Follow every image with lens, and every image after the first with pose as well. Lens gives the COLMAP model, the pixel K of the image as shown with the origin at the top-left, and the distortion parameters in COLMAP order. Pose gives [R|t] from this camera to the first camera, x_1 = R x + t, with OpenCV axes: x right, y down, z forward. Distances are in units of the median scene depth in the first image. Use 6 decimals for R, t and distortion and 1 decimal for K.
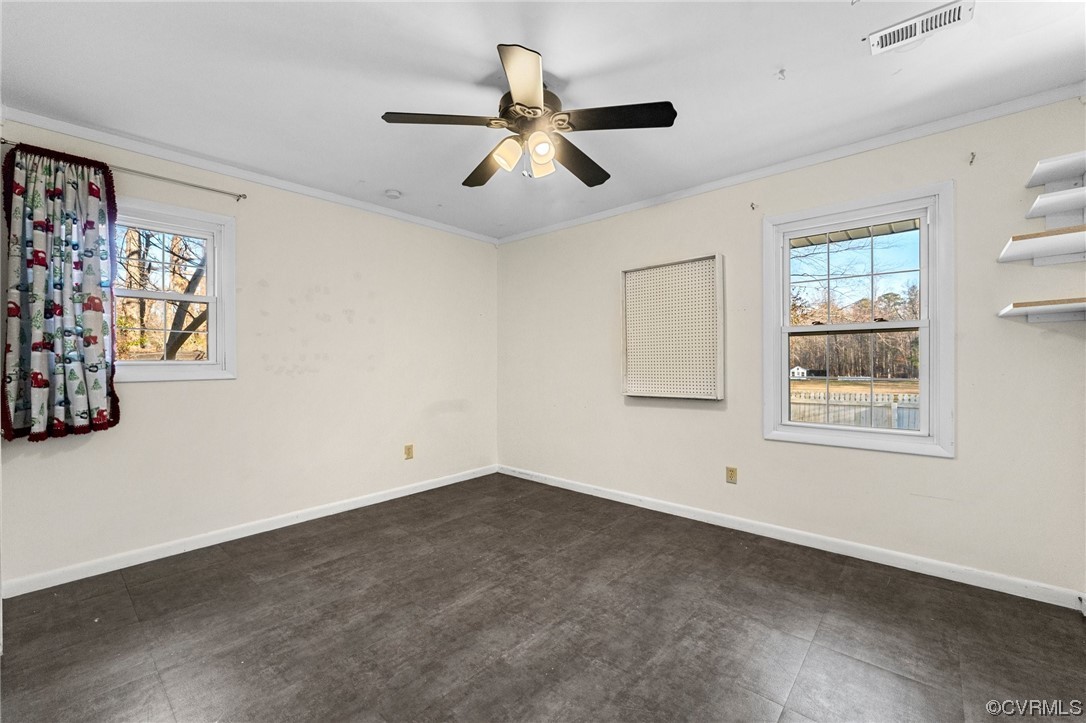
lens RADIAL K [[448.7, 0, 543.0], [0, 448.7, 361.5], [0, 0, 1]] dist [-0.001223, -0.000081]
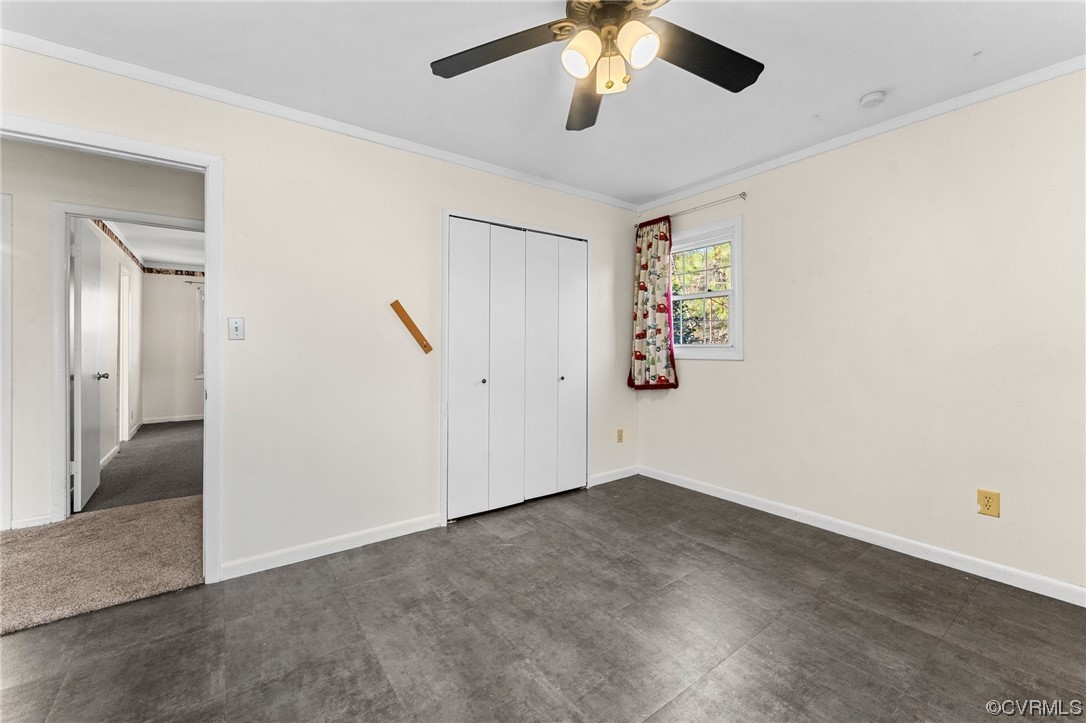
lens RADIAL K [[451.8, 0, 548.9], [0, 451.8, 342.4], [0, 0, 1]] dist [-0.000797, -0.000065]
pose [[-0.215078, -0.004691, -0.976586, 0.647326], [0.000817, 0.999987, -0.004983, -0.000983], [0.976597, -0.001869, -0.215071, 0.976569]]
